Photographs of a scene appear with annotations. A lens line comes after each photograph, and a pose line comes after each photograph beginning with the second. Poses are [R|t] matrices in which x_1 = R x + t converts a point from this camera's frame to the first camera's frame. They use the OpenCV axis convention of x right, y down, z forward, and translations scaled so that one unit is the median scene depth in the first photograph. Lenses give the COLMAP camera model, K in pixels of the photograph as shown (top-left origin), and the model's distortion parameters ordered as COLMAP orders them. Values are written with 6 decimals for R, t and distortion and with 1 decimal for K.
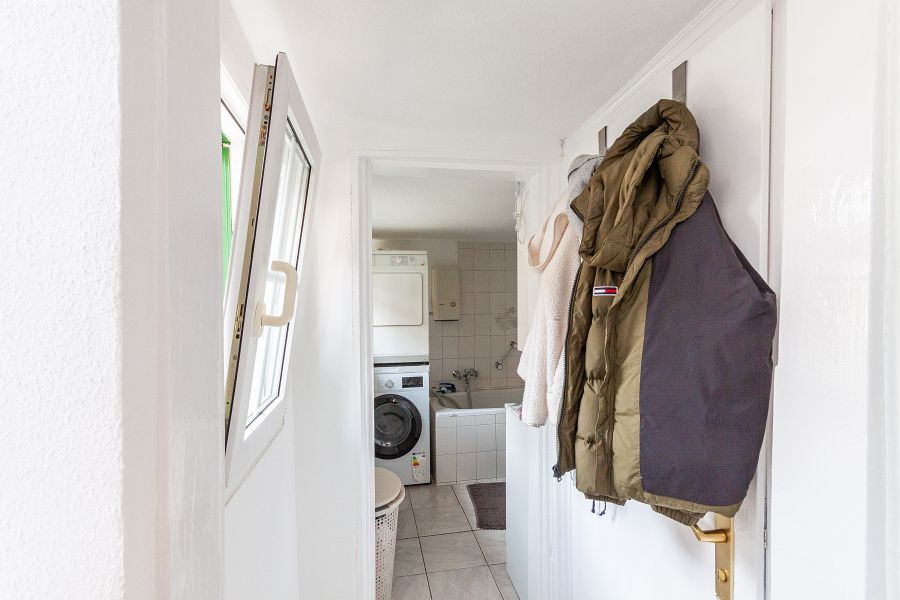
lens RADIAL K [[413.7, 0, 446.5], [0, 413.7, 305.9], [0, 0, 1]] dist [0.010218, 0.000066]
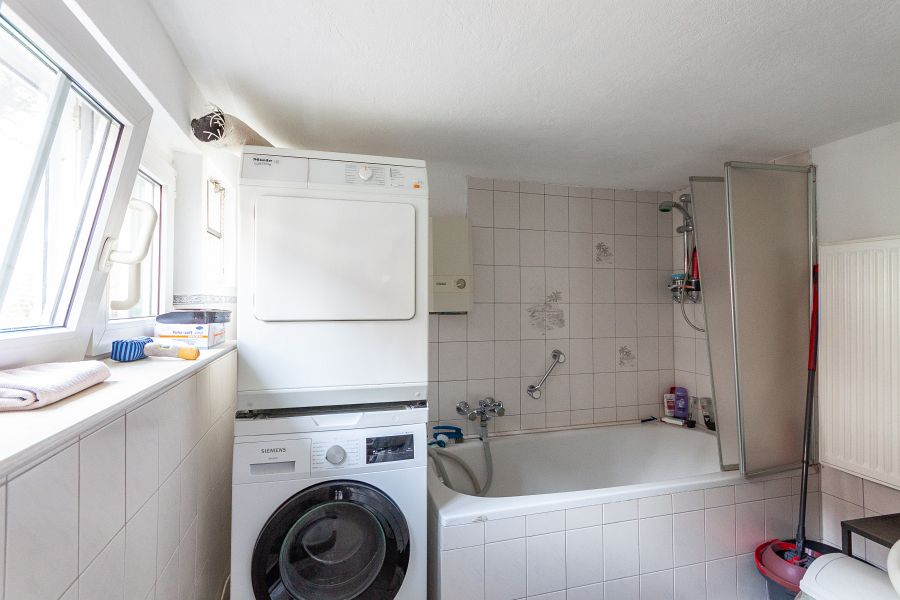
lens RADIAL K [[413.7, 0, 457.0], [0, 413.7, 292.8], [0, 0, 1]] dist [0.010218, 0.000066]
pose [[0.993794, 0.016668, 0.109977, -0.061540], [-0.013315, 0.999426, -0.031154, 0.031031], [-0.110433, 0.029496, 0.993446, 0.539852]]
